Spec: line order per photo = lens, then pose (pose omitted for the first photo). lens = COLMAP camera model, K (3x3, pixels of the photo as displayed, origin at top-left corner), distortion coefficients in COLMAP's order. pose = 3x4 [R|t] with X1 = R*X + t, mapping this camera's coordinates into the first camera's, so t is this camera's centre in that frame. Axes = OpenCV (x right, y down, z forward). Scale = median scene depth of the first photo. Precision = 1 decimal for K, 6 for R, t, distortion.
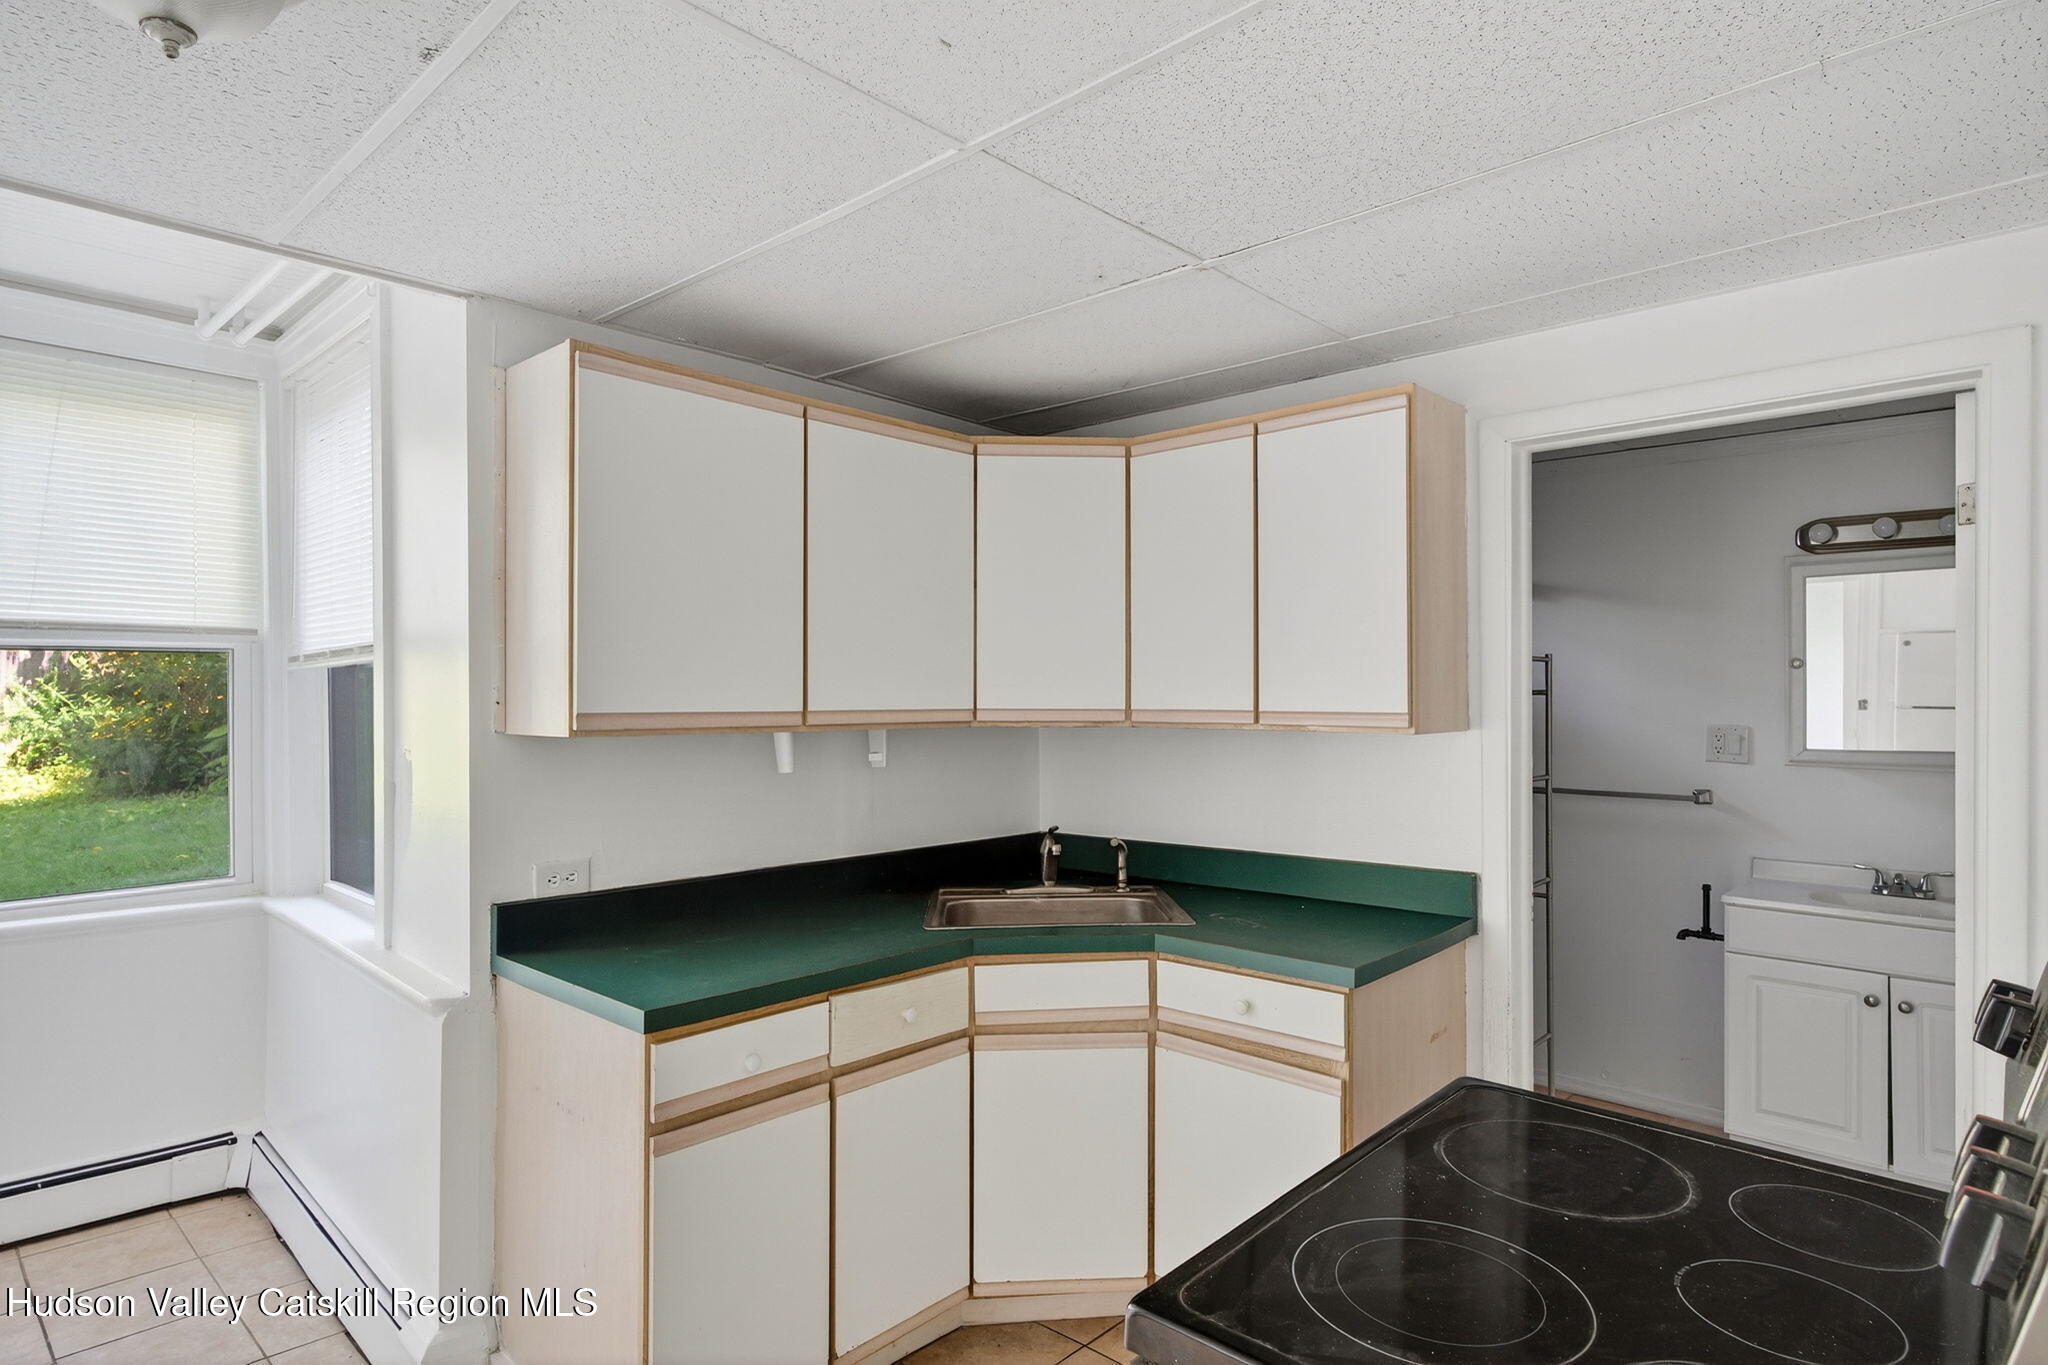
lens RADIAL K [[1094.5, 0, 1024.0], [0, 1094.5, 682.5], [0, 0, 1]] dist [-0.000515, 0.000058]
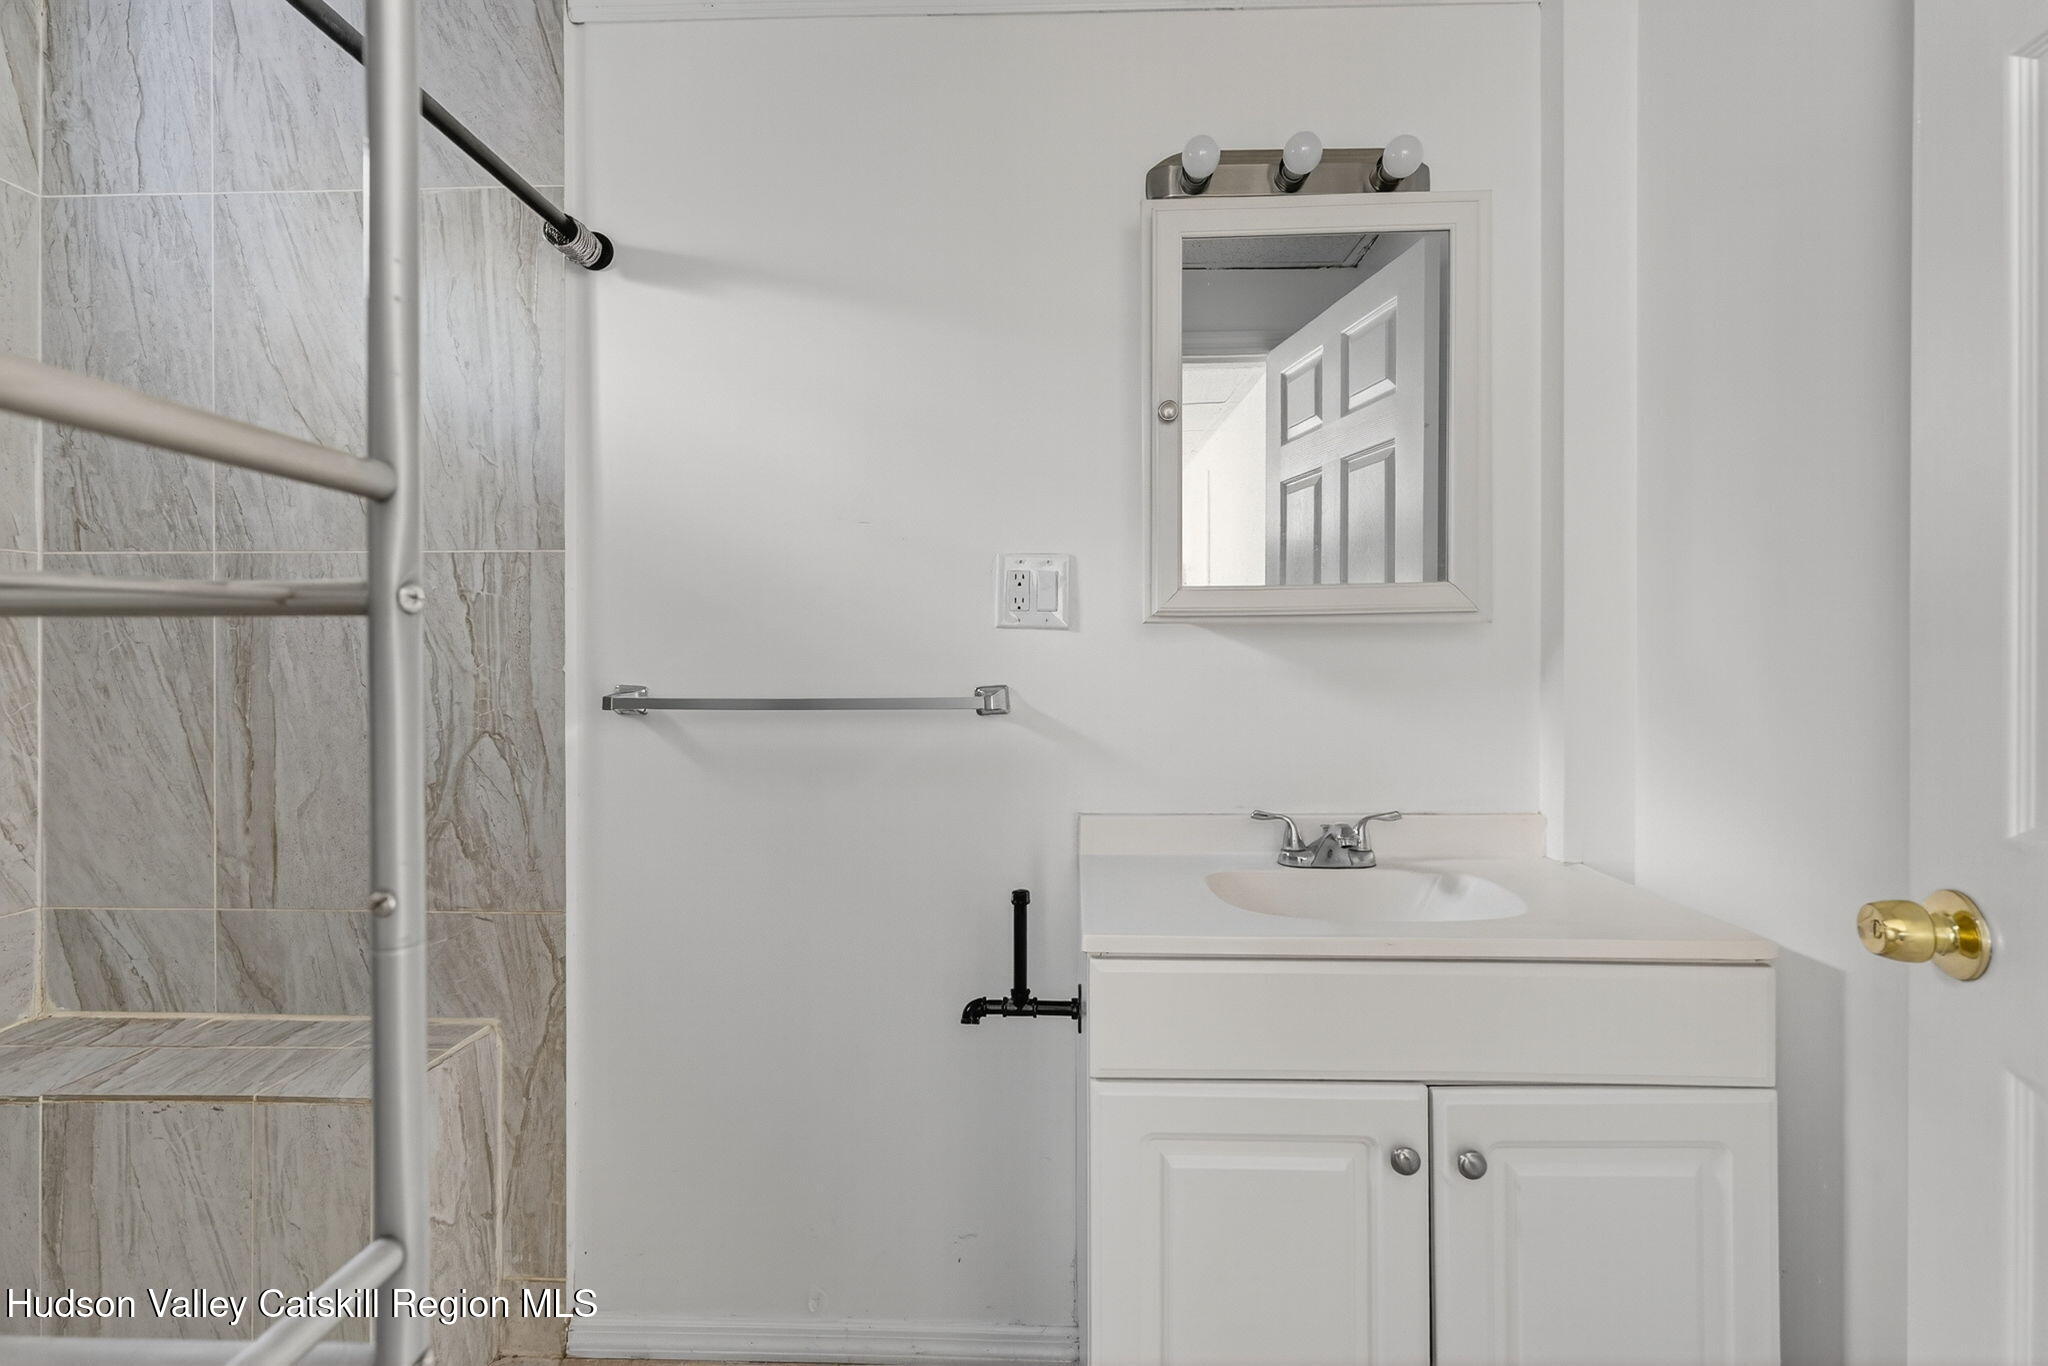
lens RADIAL K [[913.3, 0, 1024.0], [0, 913.3, 683.0], [0, 0, 1]] dist [0.000523, 0.000574]
pose [[0.762544, -0.014329, 0.646778, 0.390480], [-0.004930, 0.999597, 0.027959, 0.091442], [-0.646918, -0.024509, 0.762166, 0.724860]]
